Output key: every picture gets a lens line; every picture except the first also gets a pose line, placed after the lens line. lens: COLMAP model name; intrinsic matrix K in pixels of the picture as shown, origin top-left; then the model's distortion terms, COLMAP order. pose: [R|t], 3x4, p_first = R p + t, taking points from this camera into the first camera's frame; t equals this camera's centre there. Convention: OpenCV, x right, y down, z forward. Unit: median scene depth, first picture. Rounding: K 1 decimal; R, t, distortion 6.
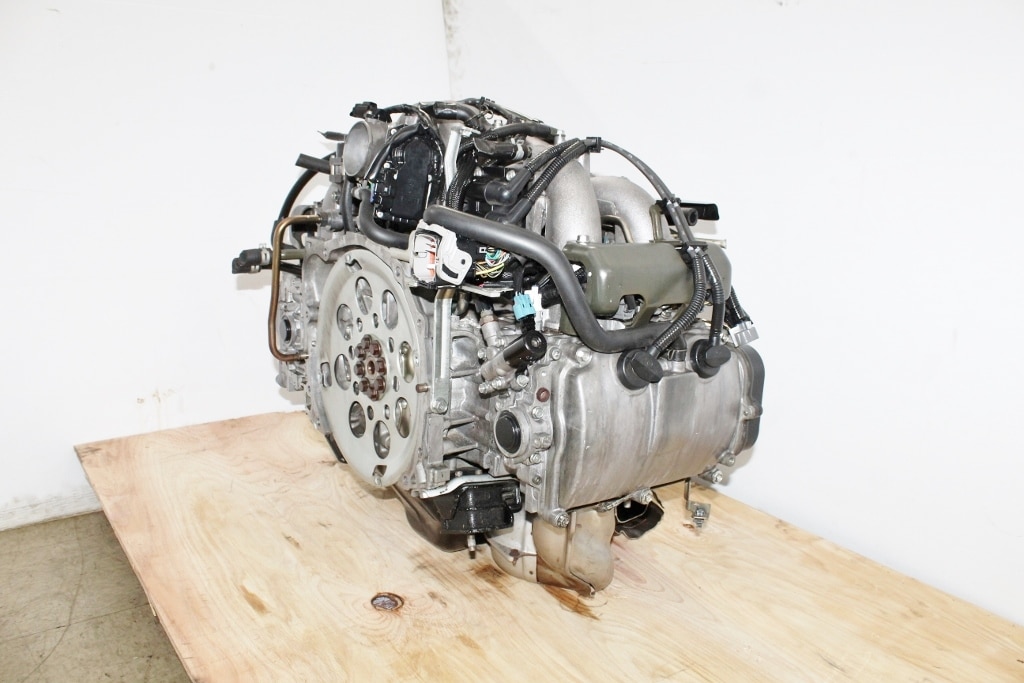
lens RADIAL K [[831.2, 0, 511.4], [0, 831.2, 334.7], [0, 0, 1]] dist [-0.164443, 0.137935]
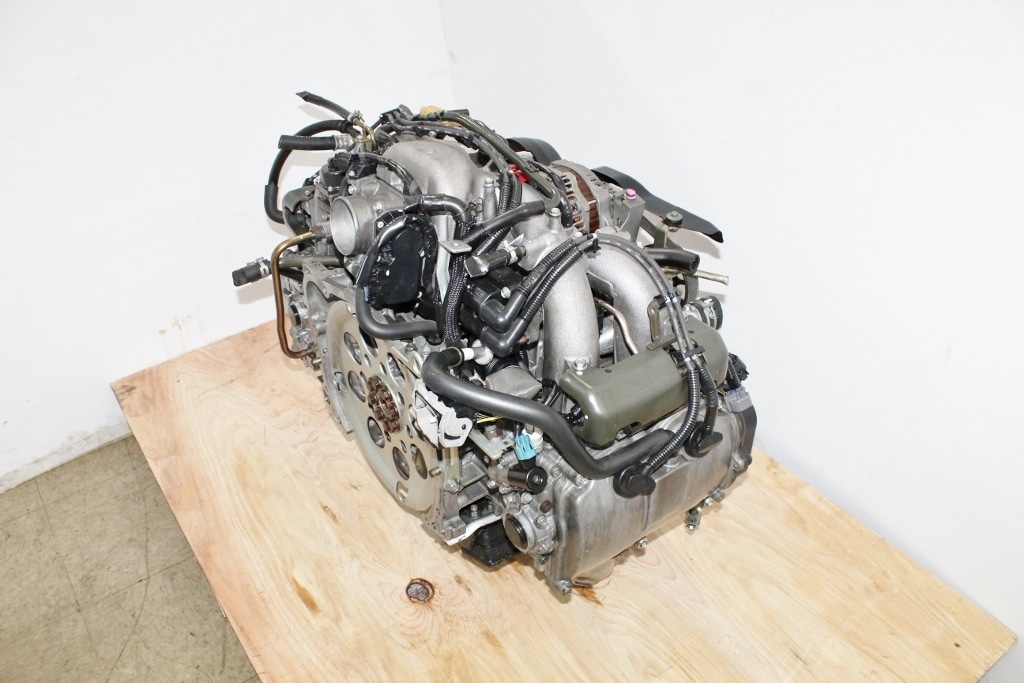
lens RADIAL K [[831.2, 0, 511.4], [0, 831.2, 334.7], [0, 0, 1]] dist [-0.164443, 0.137935]
pose [[0.998589, -0.045027, -0.028150, 0.027855], [0.052324, 0.924765, 0.376923, -0.454538], [0.009060, -0.377864, 0.925817, 0.062491]]
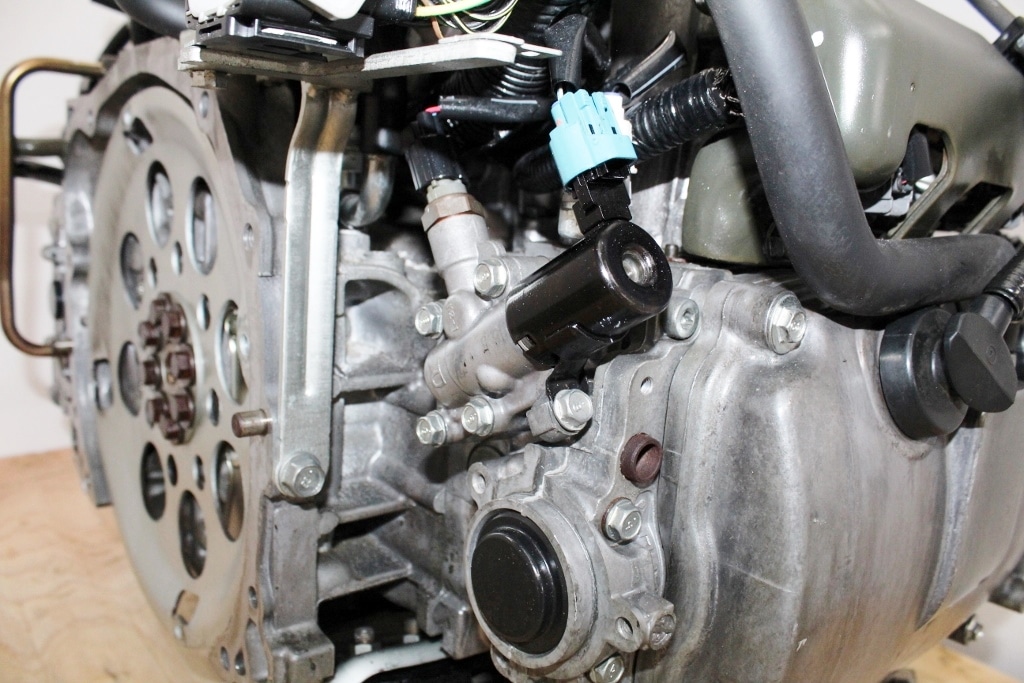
lens RADIAL K [[831.2, 0, 511.4], [0, 831.2, 334.7], [0, 0, 1]] dist [-0.164443, 0.137935]
pose [[0.997022, 0.016151, 0.075408, -0.023998], [-0.014627, 0.999678, -0.020717, 0.029719], [-0.075718, 0.019552, 0.996938, 0.590728]]
